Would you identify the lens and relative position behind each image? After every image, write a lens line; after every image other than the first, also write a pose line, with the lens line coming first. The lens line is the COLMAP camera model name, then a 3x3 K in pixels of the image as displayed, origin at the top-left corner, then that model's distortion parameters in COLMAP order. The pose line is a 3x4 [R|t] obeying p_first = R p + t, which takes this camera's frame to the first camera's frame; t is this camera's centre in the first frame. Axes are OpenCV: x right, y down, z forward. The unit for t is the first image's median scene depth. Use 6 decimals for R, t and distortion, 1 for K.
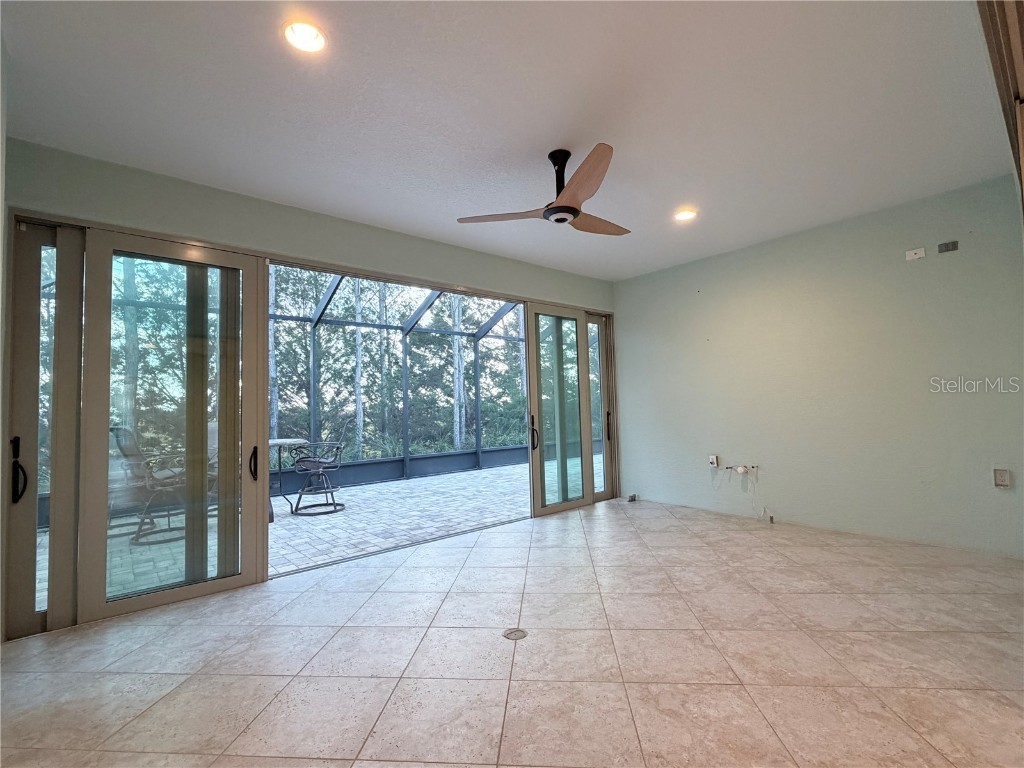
lens RADIAL K [[472.9, 0, 512.0], [0, 472.9, 384.0], [0, 0, 1]] dist [-0.000267, -0.000027]
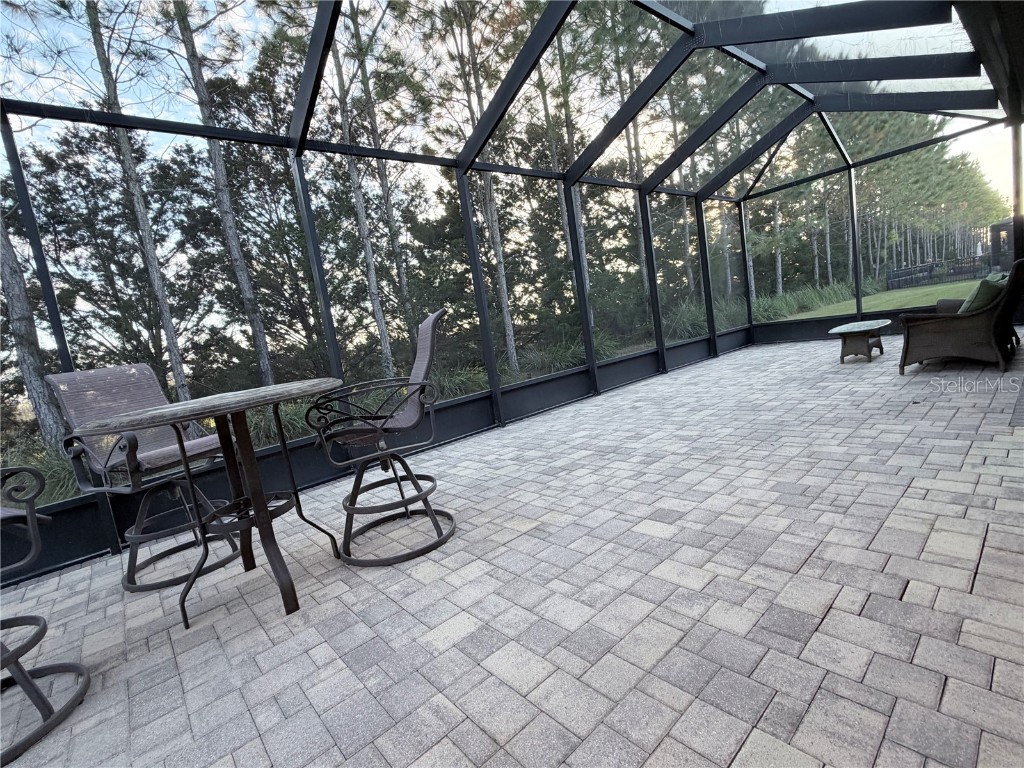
lens RADIAL K [[472.9, 0, 512.0], [0, 472.9, 384.0], [0, 0, 1]] dist [-0.000267, -0.000027]
pose [[0.992597, -0.121456, -0.000674, -0.151224], [0.119897, 0.978942, 0.165218, 0.038648], [-0.019407, -0.164075, 0.986257, 0.314335]]
